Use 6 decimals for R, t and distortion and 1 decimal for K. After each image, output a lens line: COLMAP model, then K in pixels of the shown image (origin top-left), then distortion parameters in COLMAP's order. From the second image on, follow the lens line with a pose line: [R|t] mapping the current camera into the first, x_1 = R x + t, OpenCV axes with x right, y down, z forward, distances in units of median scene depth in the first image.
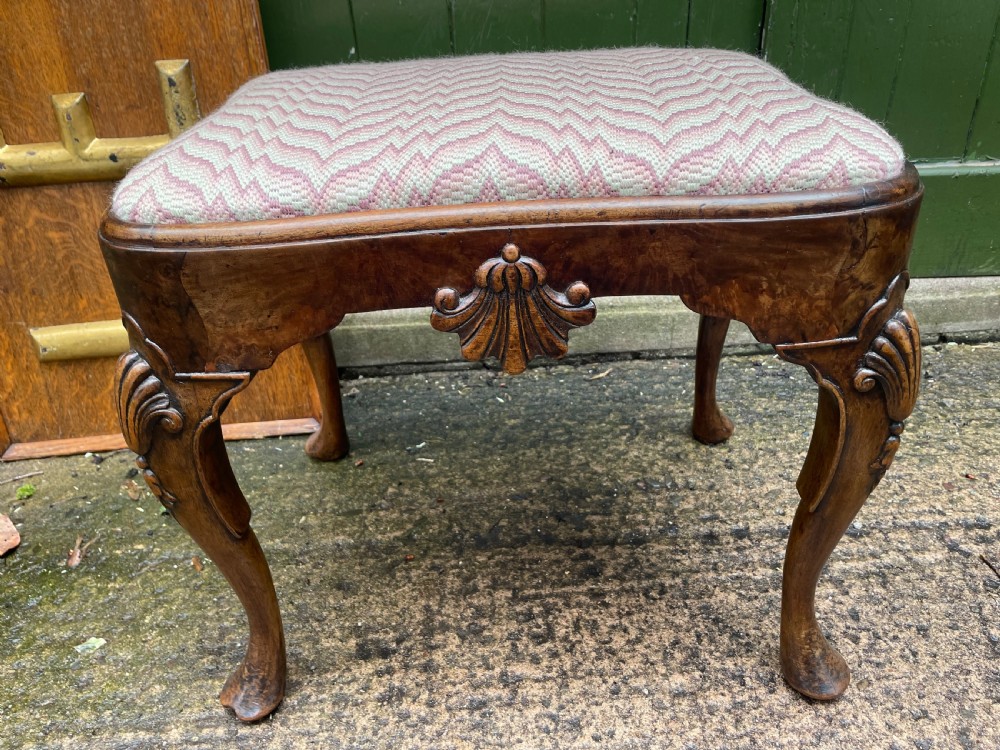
lens RADIAL K [[763.7, 0, 512.3], [0, 763.7, 373.4], [0, 0, 1]] dist [0.077906, -0.112535]
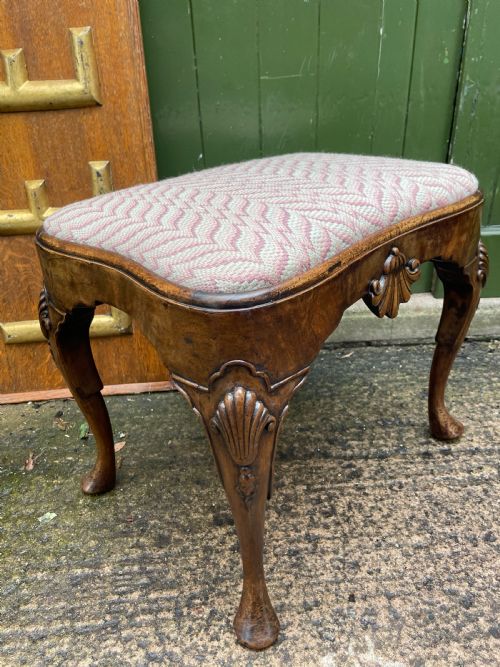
lens RADIAL K [[509.4, 0, 251.8], [0, 509.4, 338.1], [0, 0, 1]] dist [0.077906, -0.112535]
pose [[0.999982, 0.005532, -0.002315, -0.114368], [-0.005643, 0.998667, -0.051313, 0.030494], [0.002028, 0.051325, 0.998680, -0.088248]]
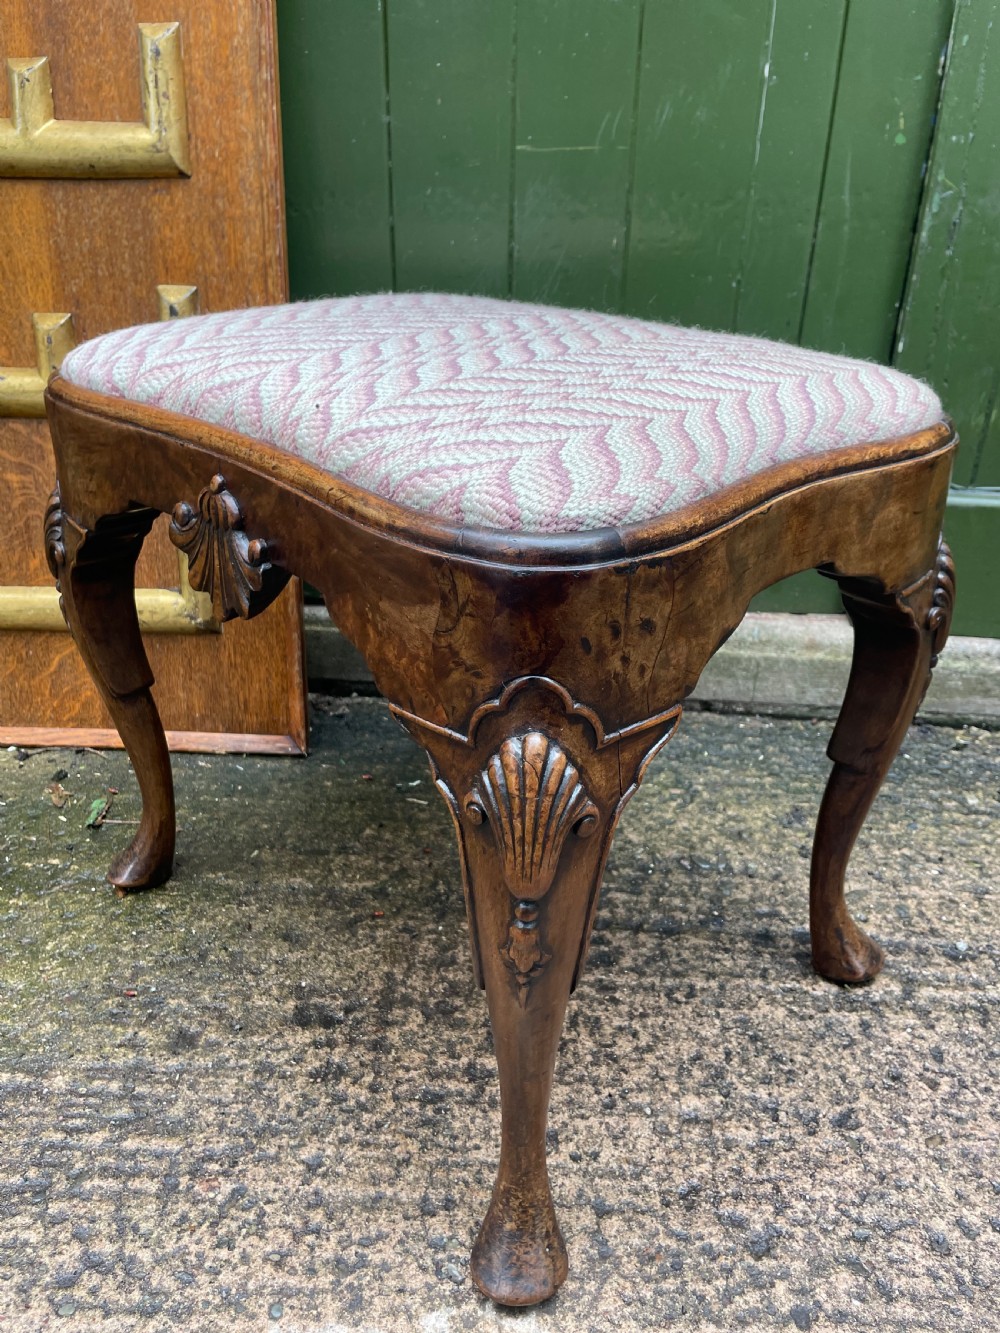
lens RADIAL K [[1018.0, 0, 509.1], [0, 1018.0, 671.4], [0, 0, 1]] dist [0.077906, -0.112535]
pose [[0.991370, 0.107821, -0.074562, 0.055514], [-0.113025, 0.991159, -0.069497, 0.053024], [0.066409, 0.077324, 0.994792, -0.065416]]
